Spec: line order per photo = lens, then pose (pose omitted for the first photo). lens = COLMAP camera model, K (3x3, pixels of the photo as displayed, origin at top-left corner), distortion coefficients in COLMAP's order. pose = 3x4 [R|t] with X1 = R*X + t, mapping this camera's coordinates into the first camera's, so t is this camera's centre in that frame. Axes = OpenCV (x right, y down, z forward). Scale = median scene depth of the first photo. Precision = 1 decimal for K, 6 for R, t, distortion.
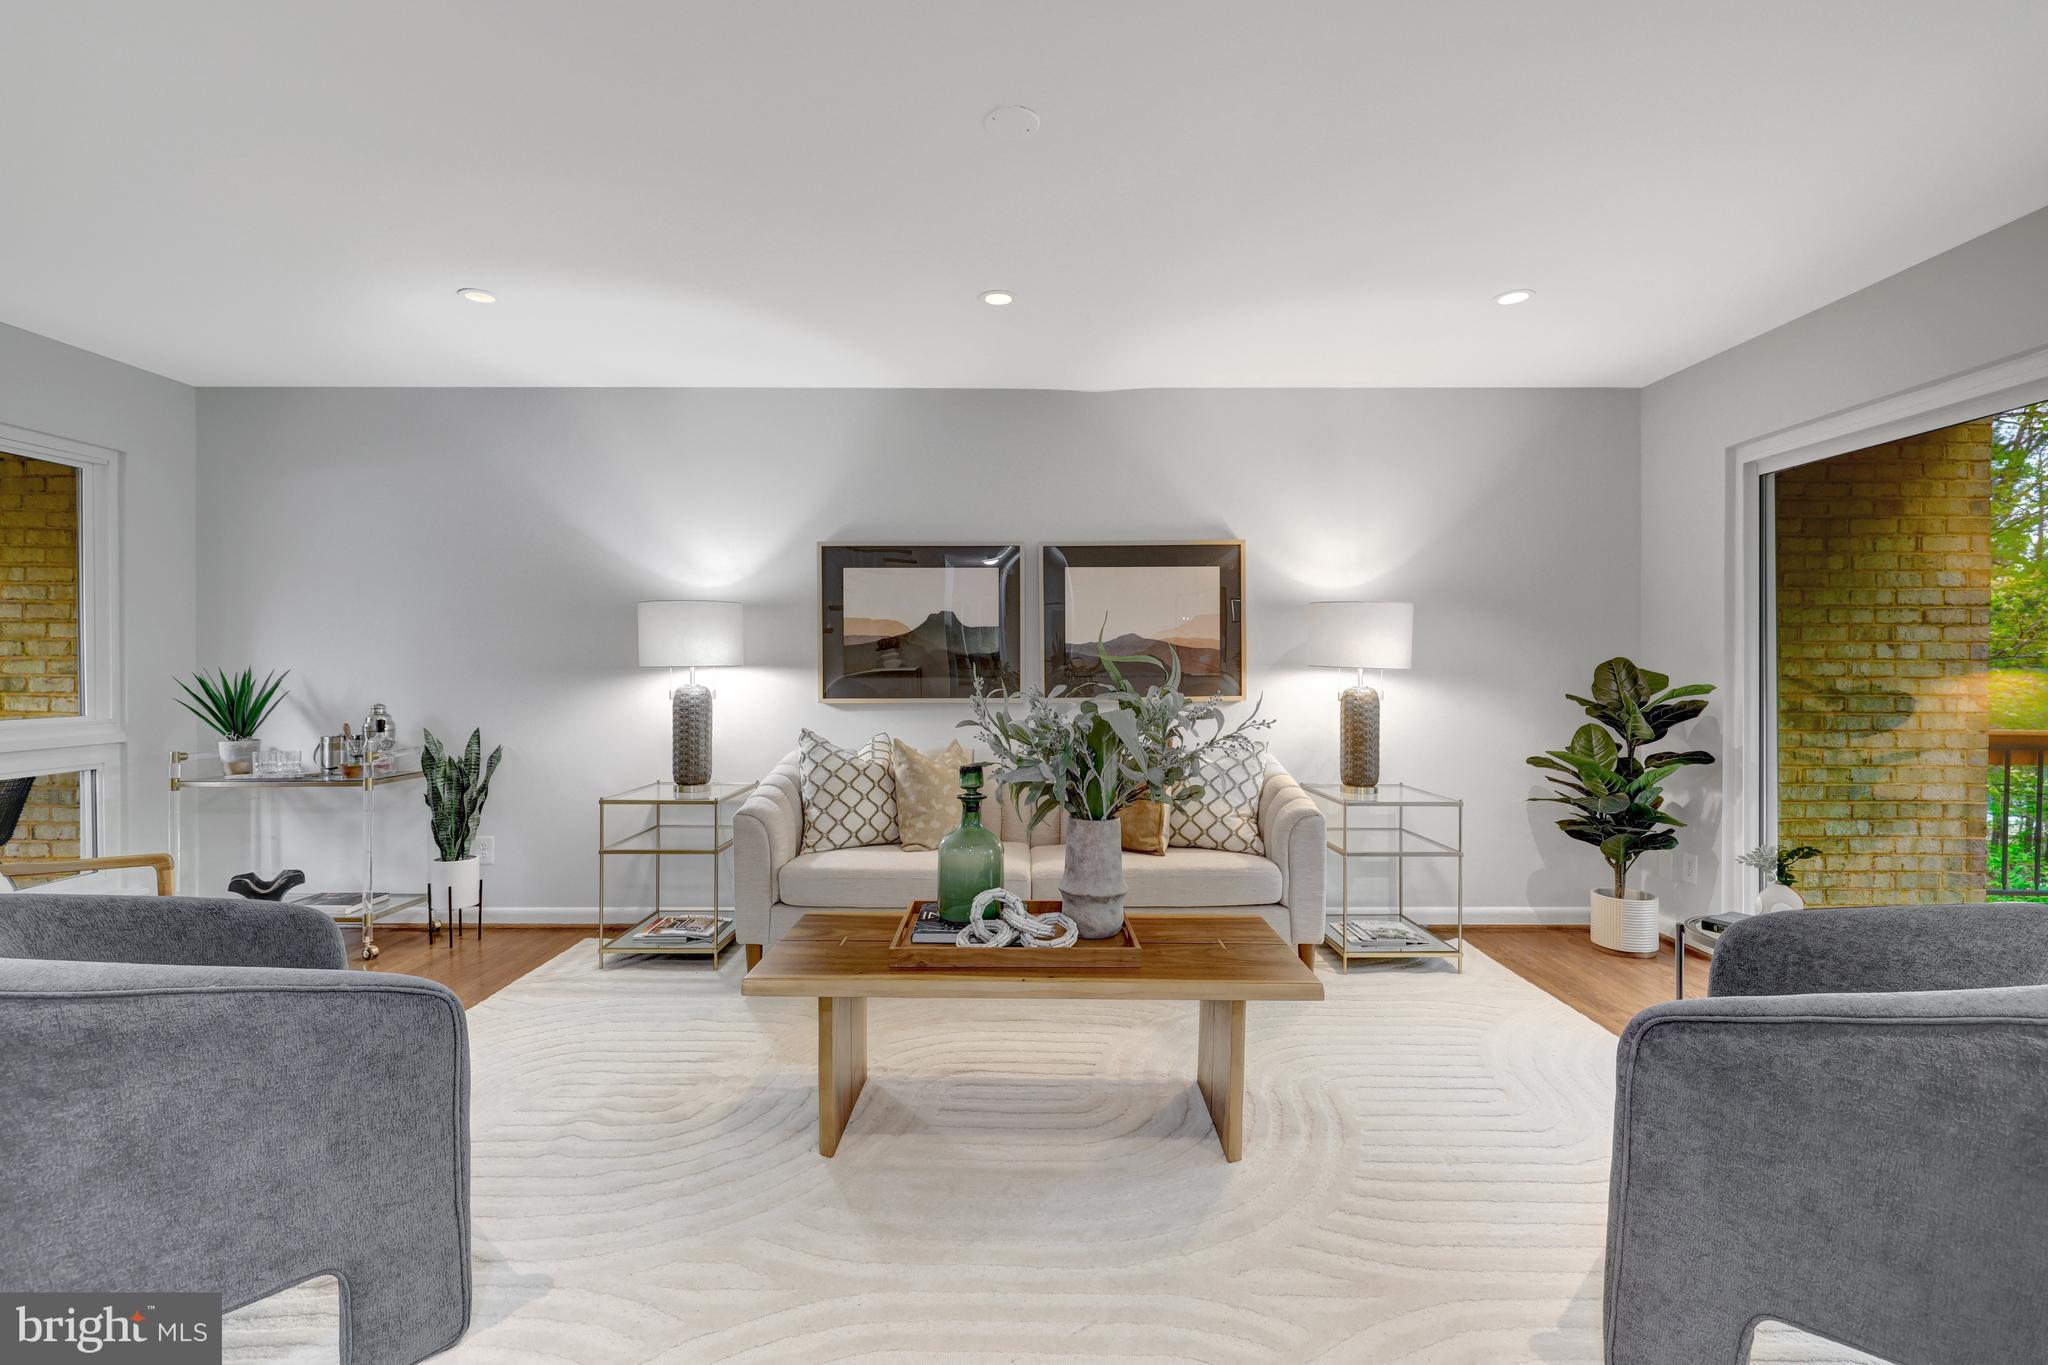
lens RADIAL K [[902.4, 0, 1032.0], [0, 902.4, 673.2], [0, 0, 1]] dist [0.000553, 0.000140]
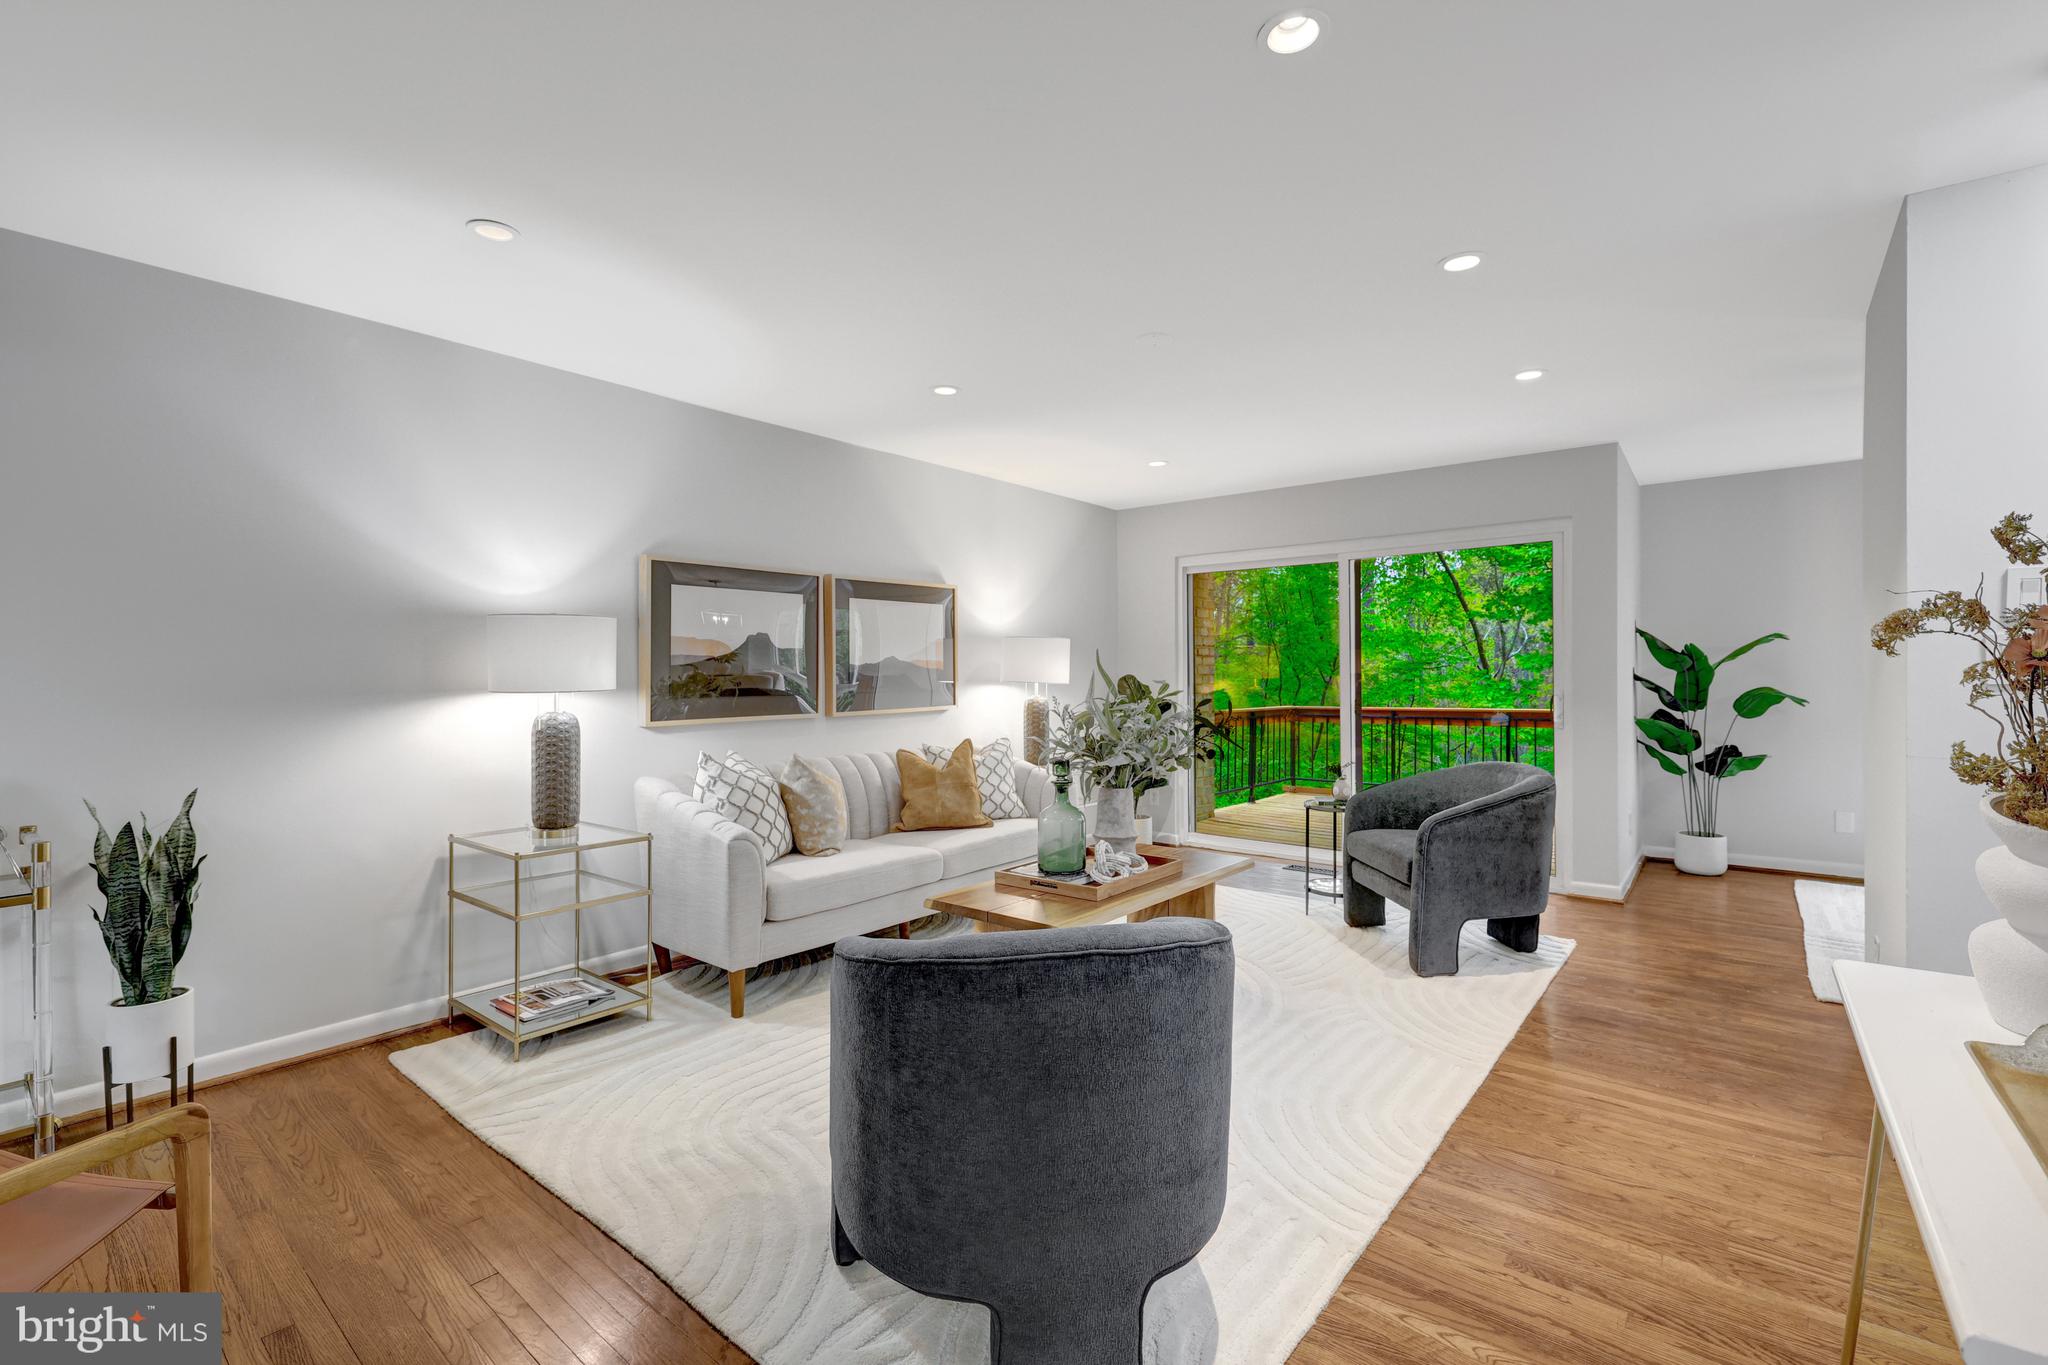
lens RADIAL K [[916.6, 0, 1023.5], [0, 916.6, 672.1], [0, 0, 1]] dist [-0.003591, -0.000302]
pose [[0.621309, -0.003697, 0.783557, -0.743585], [0.010382, 0.999940, -0.003515, -0.016687], [-0.783497, 0.010318, 0.621310, 0.104503]]
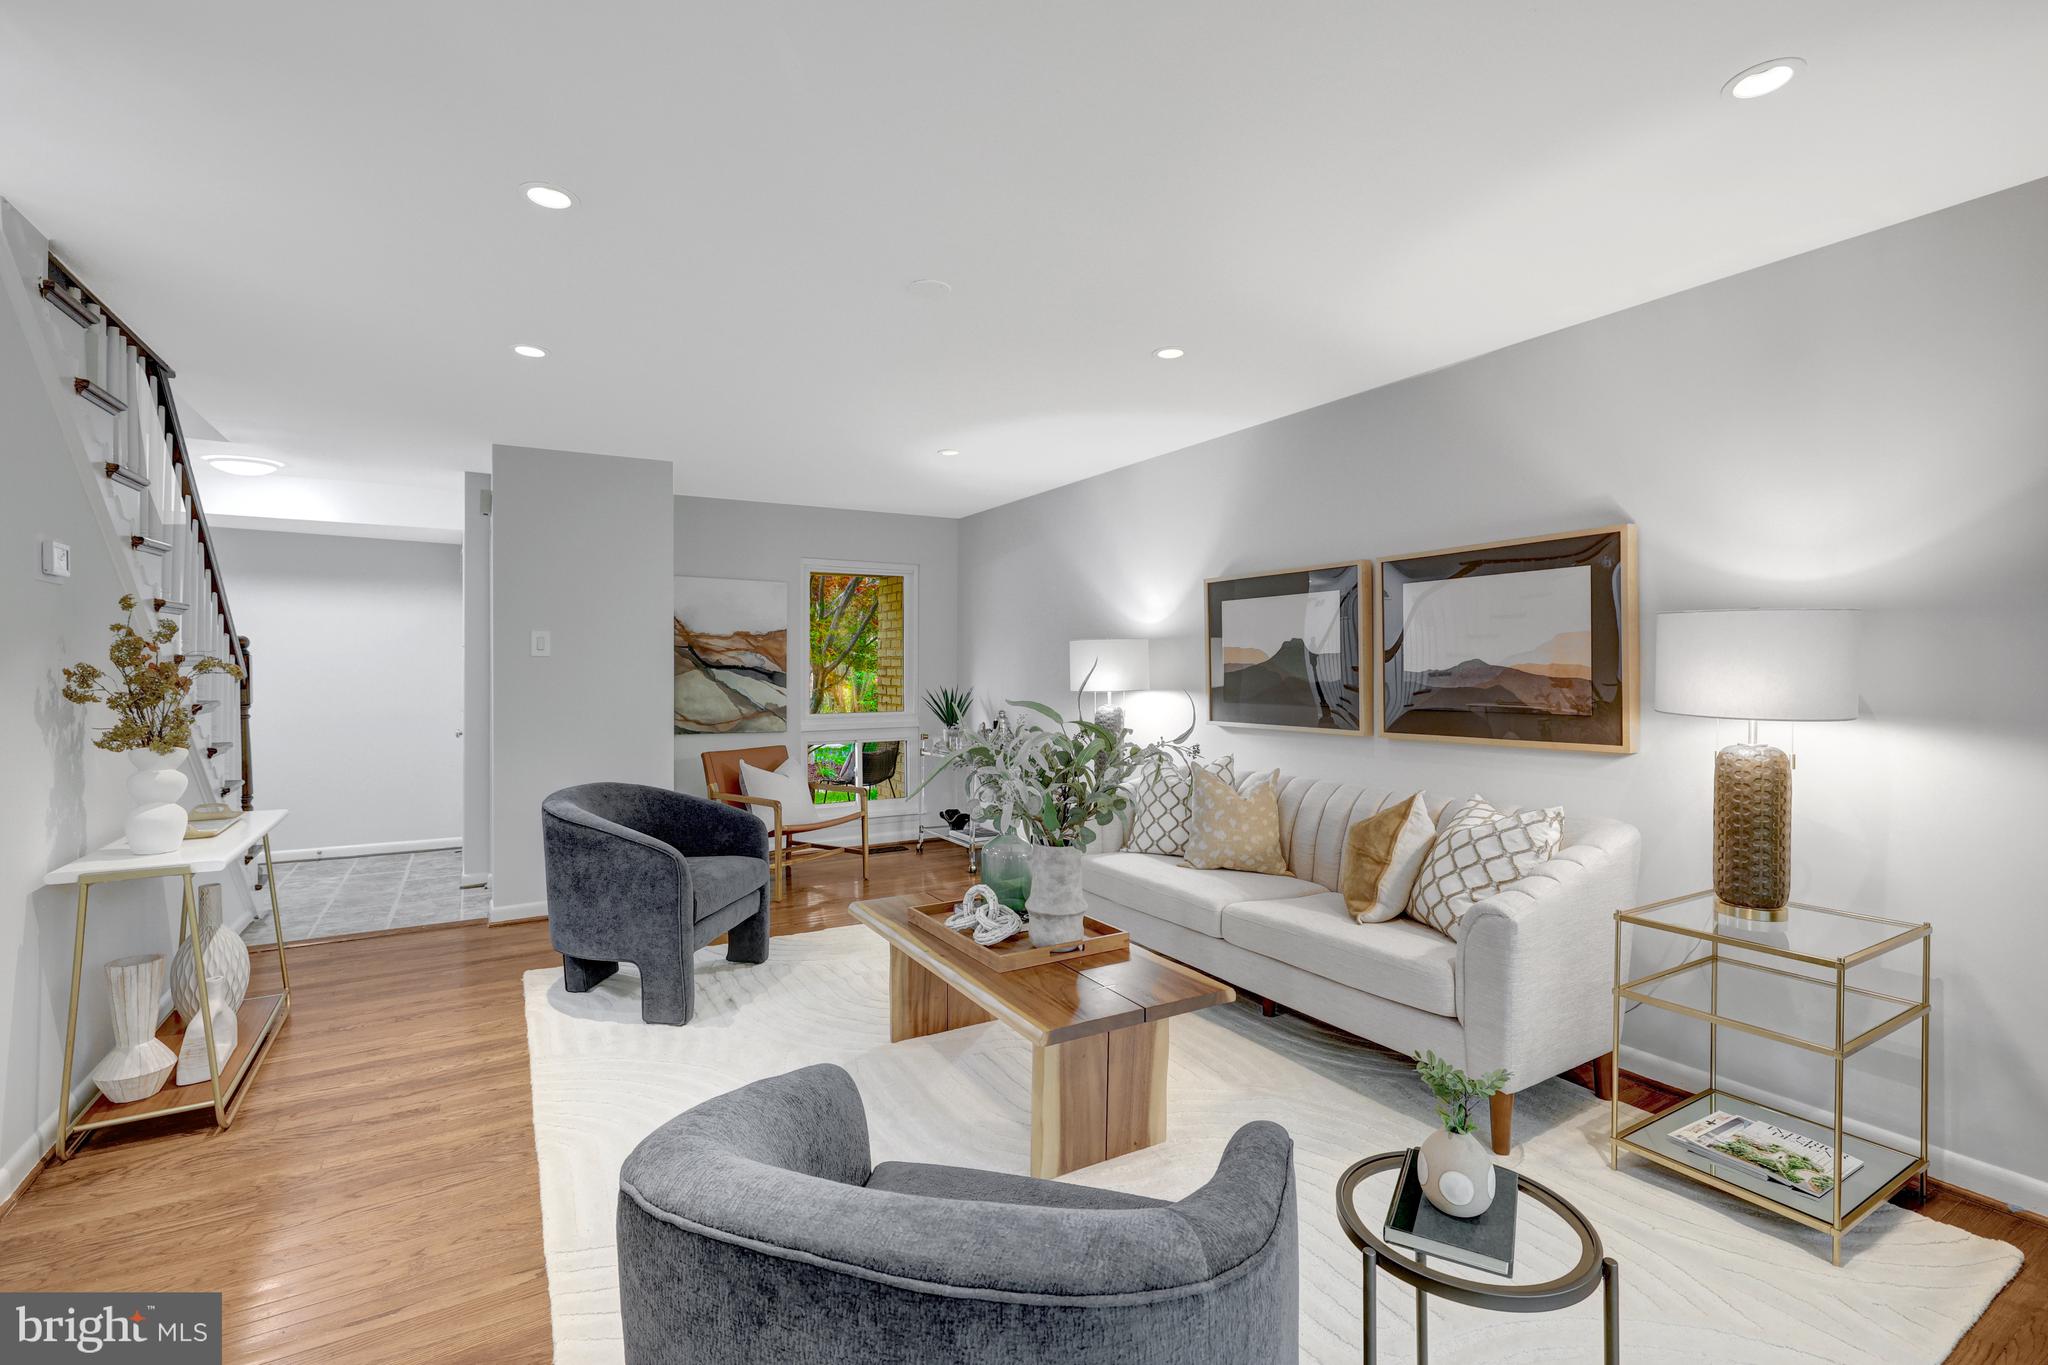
lens RADIAL K [[916.6, 0, 1023.5], [0, 916.6, 672.1], [0, 0, 1]] dist [-0.003591, -0.000302]
pose [[0.509142, 0.002568, -0.860678, 0.620222], [-0.004718, 0.999989, 0.000193, -0.030896], [0.860669, 0.003963, 0.509149, 0.236156]]
